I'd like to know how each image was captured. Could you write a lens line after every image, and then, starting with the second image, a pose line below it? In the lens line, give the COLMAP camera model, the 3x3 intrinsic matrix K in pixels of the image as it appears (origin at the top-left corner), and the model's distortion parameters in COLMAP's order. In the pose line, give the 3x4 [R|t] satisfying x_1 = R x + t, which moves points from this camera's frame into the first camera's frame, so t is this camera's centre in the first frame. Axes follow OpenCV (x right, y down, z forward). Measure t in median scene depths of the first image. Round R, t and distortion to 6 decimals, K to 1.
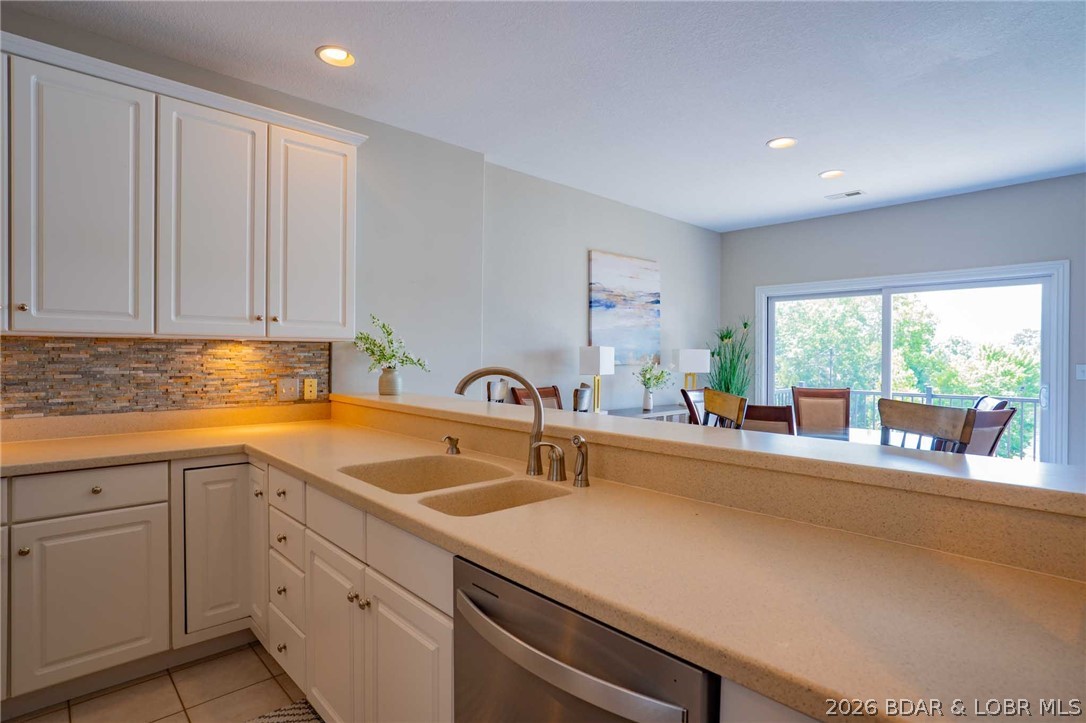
lens RADIAL K [[556.8, 0, 545.8], [0, 556.8, 358.8], [0, 0, 1]] dist [-0.038406, 0.018711]
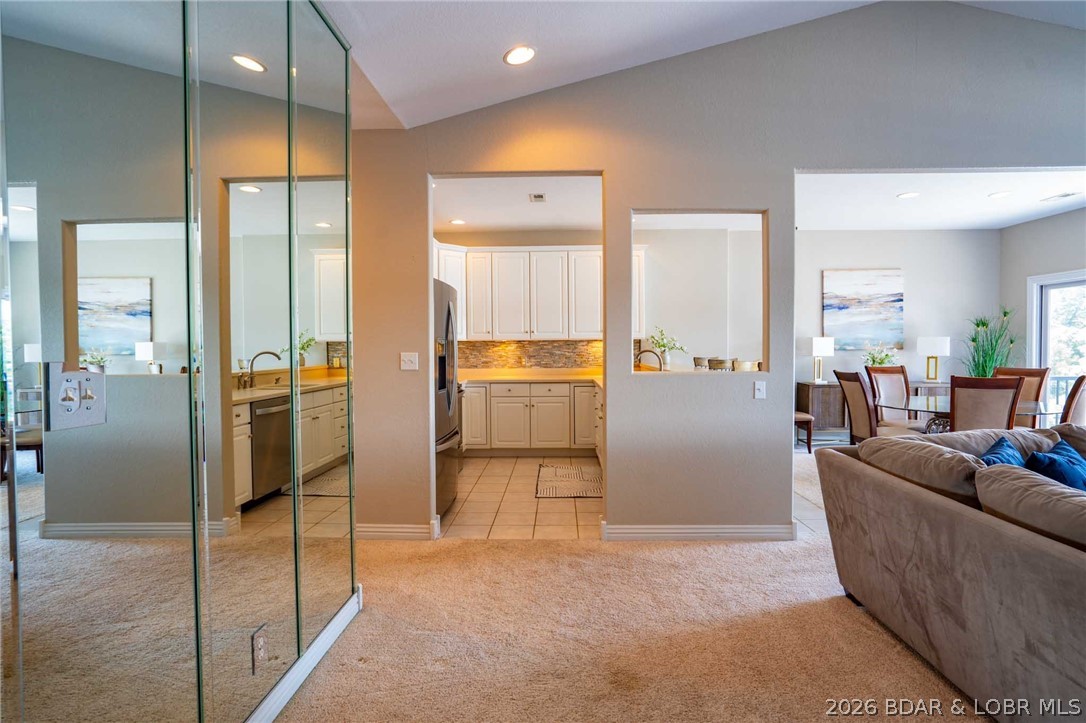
lens RADIAL K [[556.8, 0, 546.0], [0, 556.8, 360.1], [0, 0, 1]] dist [-0.038406, 0.018711]
pose [[0.712691, 0.005639, -0.701455, 0.559424], [0.008987, 0.999812, 0.017170, 0.006227], [0.701420, -0.018541, 0.712507, -0.513289]]
